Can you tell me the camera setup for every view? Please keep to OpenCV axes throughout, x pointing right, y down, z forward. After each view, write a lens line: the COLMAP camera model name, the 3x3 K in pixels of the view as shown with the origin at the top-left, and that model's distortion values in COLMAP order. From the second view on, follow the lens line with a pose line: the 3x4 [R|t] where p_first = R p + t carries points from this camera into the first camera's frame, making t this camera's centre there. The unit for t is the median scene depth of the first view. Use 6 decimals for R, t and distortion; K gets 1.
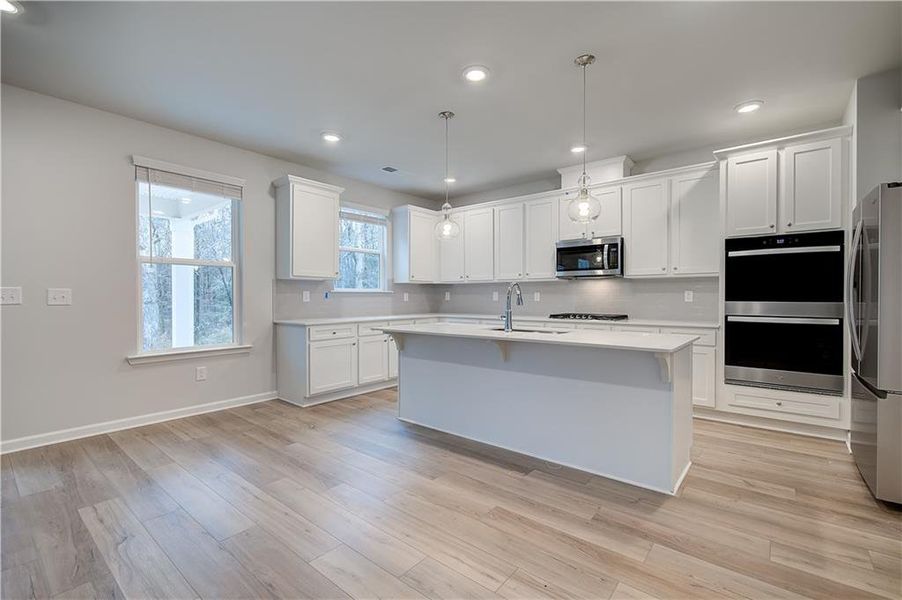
lens RADIAL K [[411.0, 0, 414.4], [0, 411.0, 301.6], [0, 0, 1]] dist [-0.000933, 0.001582]
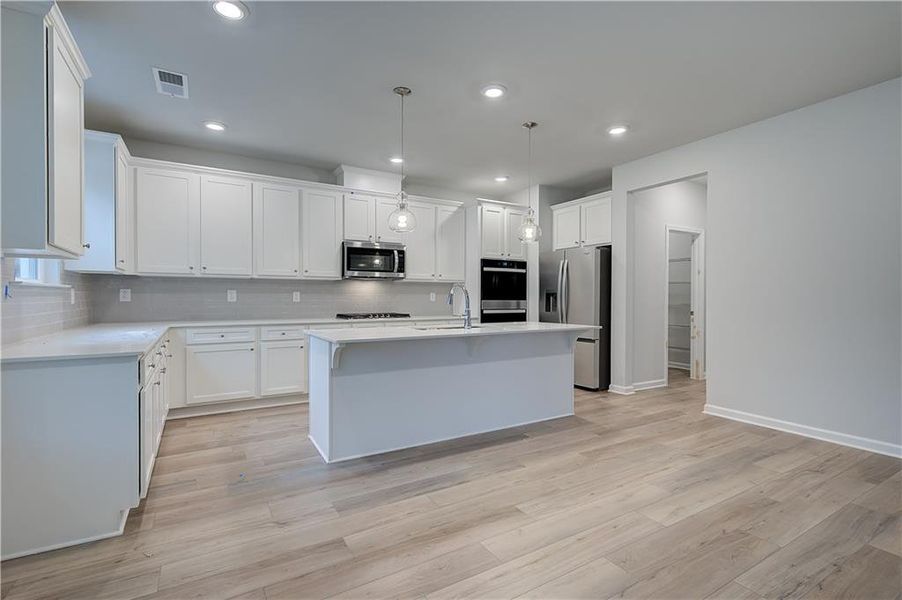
lens RADIAL K [[429.7, 0, 490.3], [0, 429.7, 302.4], [0, 0, 1]] dist [0.009504, -0.000374]
pose [[0.258427, -0.008732, 0.965991, -0.699584], [0.009659, 0.999933, 0.006455, -0.002356], [-0.965982, 0.007662, 0.258494, 0.523773]]
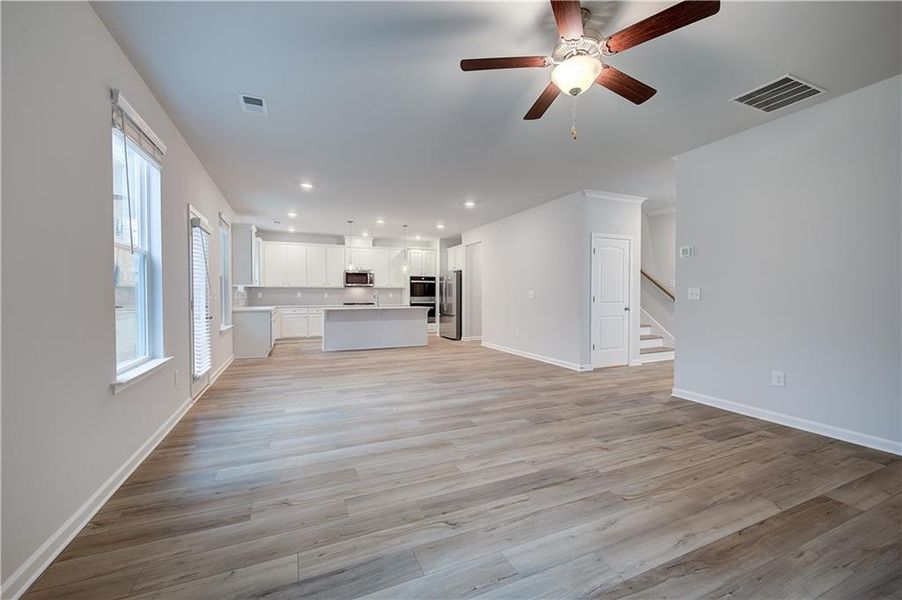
lens RADIAL K [[384.7, 0, 459.9], [0, 384.7, 300.5], [0, 0, 1]] dist [0.001024, 0.000187]
pose [[0.429369, -0.010932, 0.903063, -1.578680], [0.012098, 0.999907, 0.006353, 0.013936], [-0.903048, 0.008198, 0.429461, -0.539425]]
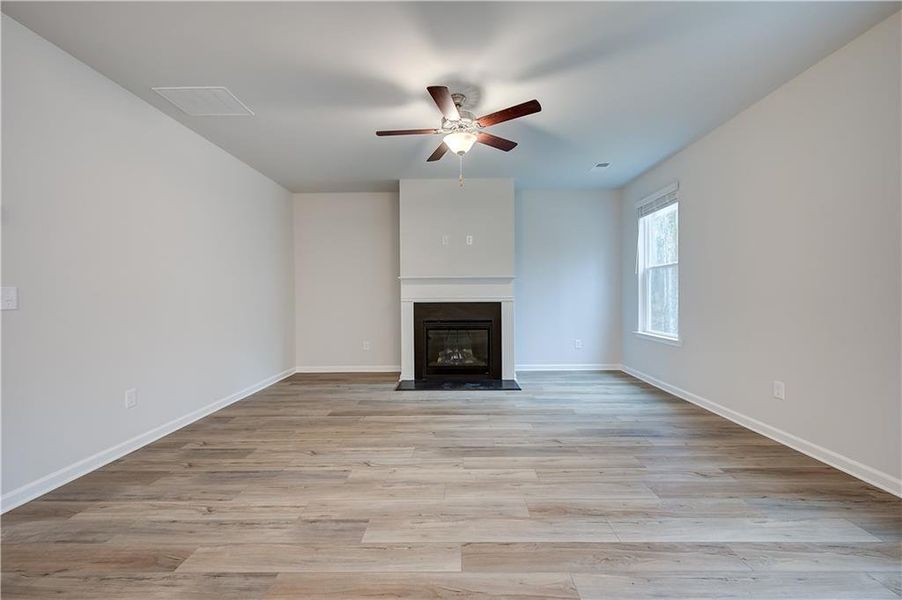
lens RADIAL K [[391.1, 0, 446.9], [0, 391.1, 309.1], [0, 0, 1]] dist [0.000229, 0.000423]
pose [[-0.765595, 0.032656, -0.642494, -0.523178], [0.005305, 0.998997, 0.044454, 0.006143], [0.643302, 0.030626, -0.765000, 0.104802]]
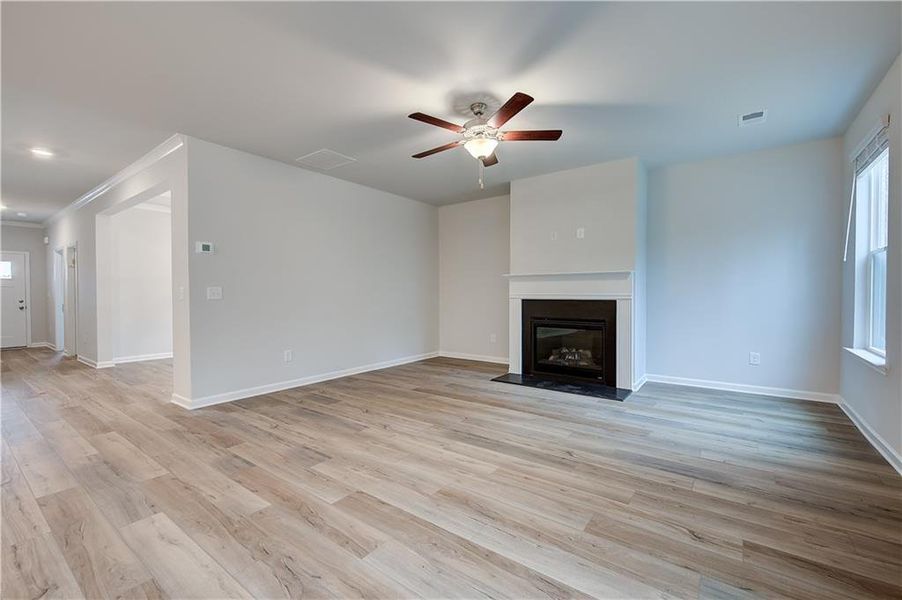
lens RADIAL K [[384.7, 0, 428.8], [0, 384.7, 295.6], [0, 0, 1]] dist [0.001024, 0.000187]
pose [[-0.998950, 0.005491, -0.045484, -0.887547], [0.004927, 0.999910, 0.012503, 0.013321], [0.045548, 0.012266, -0.998887, 0.321389]]
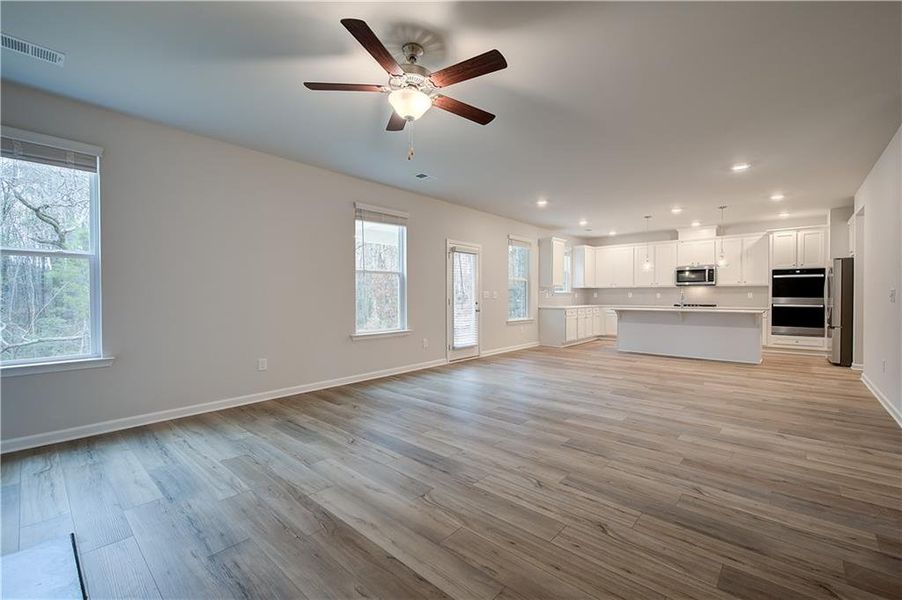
lens RADIAL K [[365.8, 0, 428.6], [0, 365.8, 302.2], [0, 0, 1]] dist [0.001323, 0.000329]
pose [[0.999000, 0.001798, -0.044678, -0.975865], [-0.001459, 0.999970, 0.007609, 0.013795], [0.044690, -0.007536, 0.998972, -1.031518]]
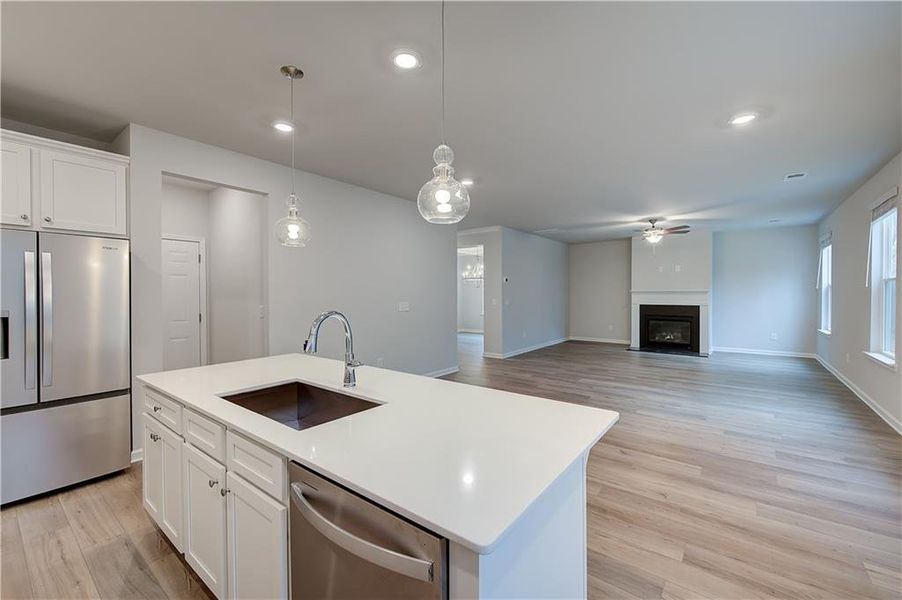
lens RADIAL K [[384.7, 0, 433.3], [0, 384.7, 294.9], [0, 0, 1]] dist [0.001024, 0.000187]
pose [[-0.999050, 0.004747, -0.043321, 0.055603], [0.004007, 0.999845, 0.017148, -0.059395], [0.043395, 0.016958, -0.998914, 1.264120]]
